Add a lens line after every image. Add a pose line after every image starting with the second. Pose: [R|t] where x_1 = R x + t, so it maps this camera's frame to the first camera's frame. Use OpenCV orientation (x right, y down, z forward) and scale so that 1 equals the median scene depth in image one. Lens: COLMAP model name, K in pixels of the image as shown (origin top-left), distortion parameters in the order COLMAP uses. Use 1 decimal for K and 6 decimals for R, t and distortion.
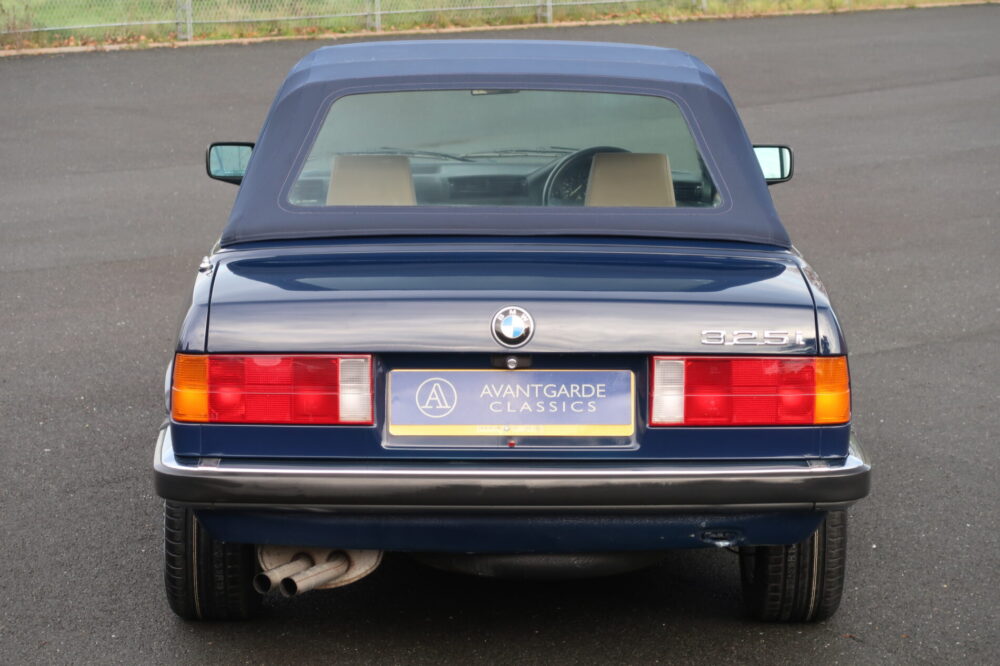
lens RADIAL K [[2599.9, 0, 500.0], [0, 2599.9, 333.0], [0, 0, 1]] dist [-0.017707, 0.068002]
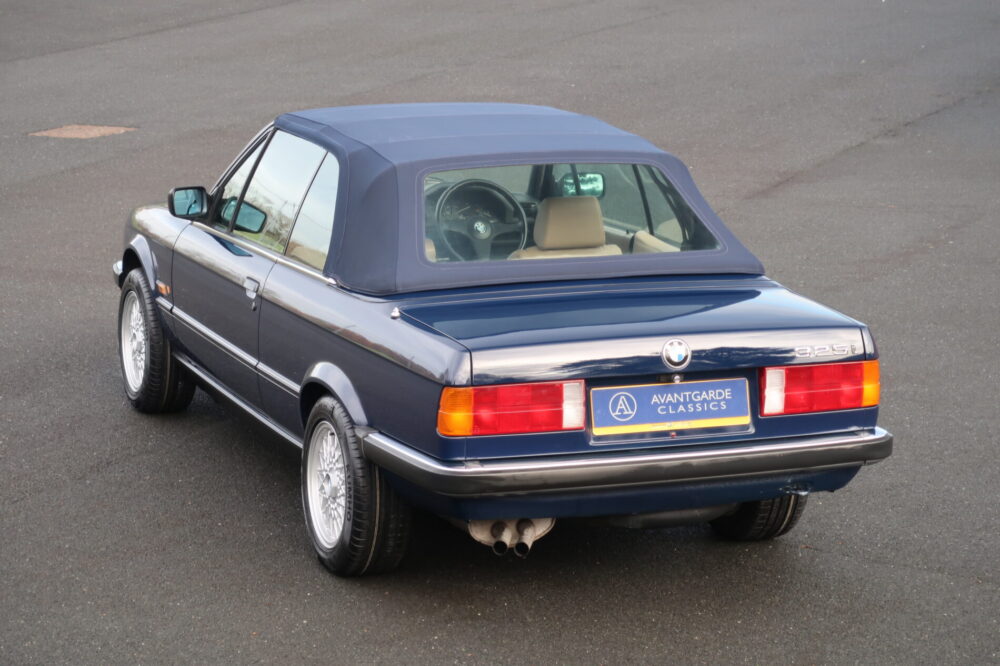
lens RADIAL K [[2599.9, 0, 500.0], [0, 2599.9, 333.0], [0, 0, 1]] dist [-0.017707, 0.068002]
pose [[0.937721, -0.057830, 0.342542, -0.568134], [0.041642, 0.997649, 0.054432, -0.094488], [-0.344884, -0.036778, 0.937924, -0.299095]]
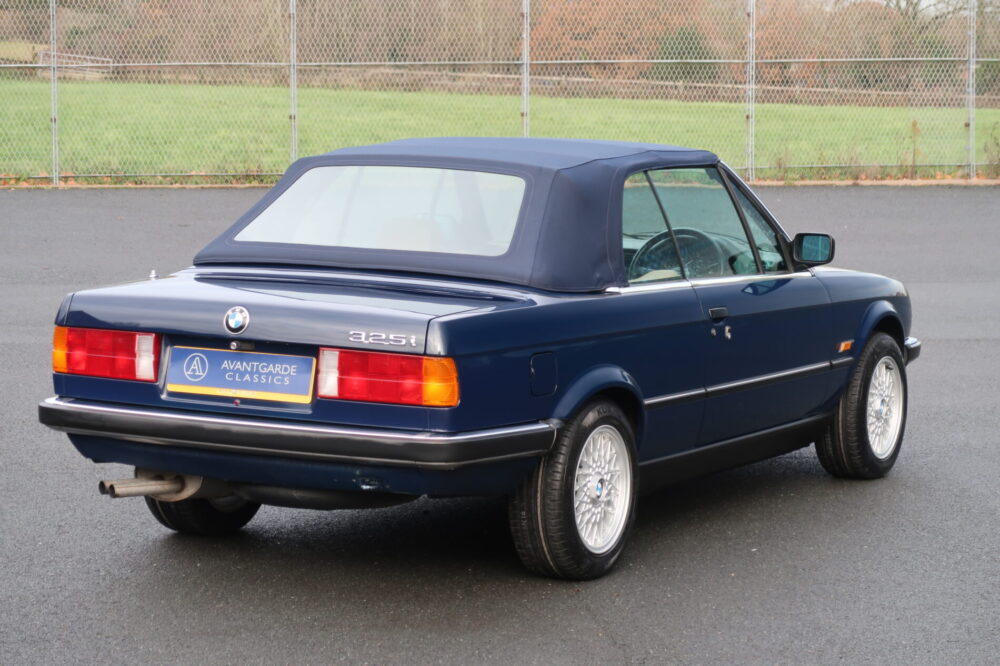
lens RADIAL K [[2599.9, 0, 500.0], [0, 2599.9, 333.0], [0, 0, 1]] dist [-0.017707, 0.068002]
pose [[0.882799, 0.061916, -0.465653, 0.794730], [-0.083049, 0.996232, -0.024981, 0.028053], [0.462352, 0.060725, 0.884615, -0.198844]]
